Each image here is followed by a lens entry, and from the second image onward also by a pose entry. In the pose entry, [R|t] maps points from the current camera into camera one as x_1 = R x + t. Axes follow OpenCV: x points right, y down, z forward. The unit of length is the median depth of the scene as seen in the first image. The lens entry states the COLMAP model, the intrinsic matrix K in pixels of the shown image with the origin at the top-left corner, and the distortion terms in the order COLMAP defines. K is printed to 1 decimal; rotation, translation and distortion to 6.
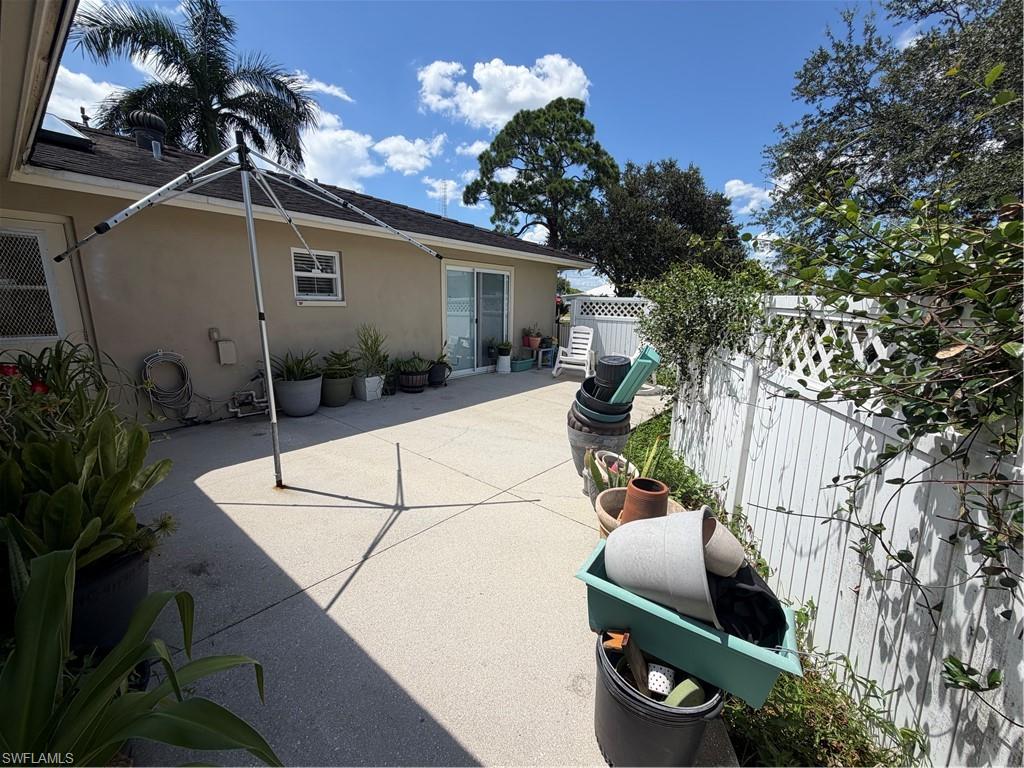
lens RADIAL K [[415.9, 0, 511.3], [0, 415.9, 379.1], [0, 0, 1]] dist [0.003876, 0.001166]
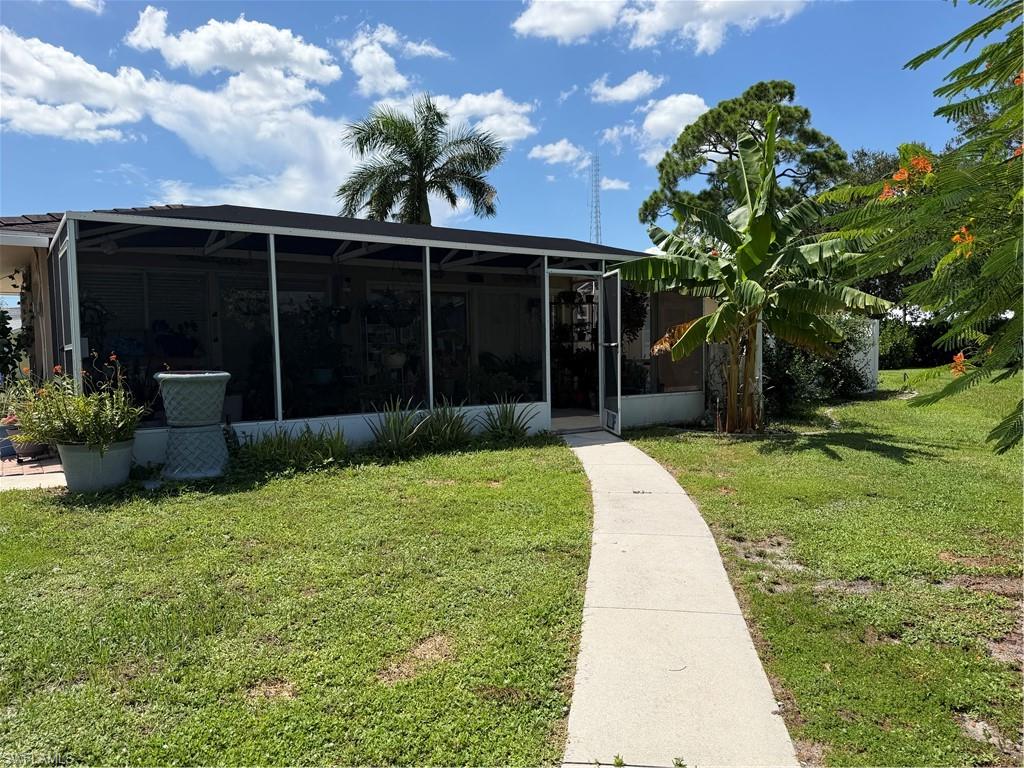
lens RADIAL K [[733.7, 0, 507.3], [0, 733.7, 389.2], [0, 0, 1]] dist [0.046671, -0.051913]
pose [[0.961347, -0.020041, -0.274609, 0.027172], [-0.013582, 0.992682, -0.119995, 0.088231], [0.275004, 0.119087, 0.954039, -0.430182]]
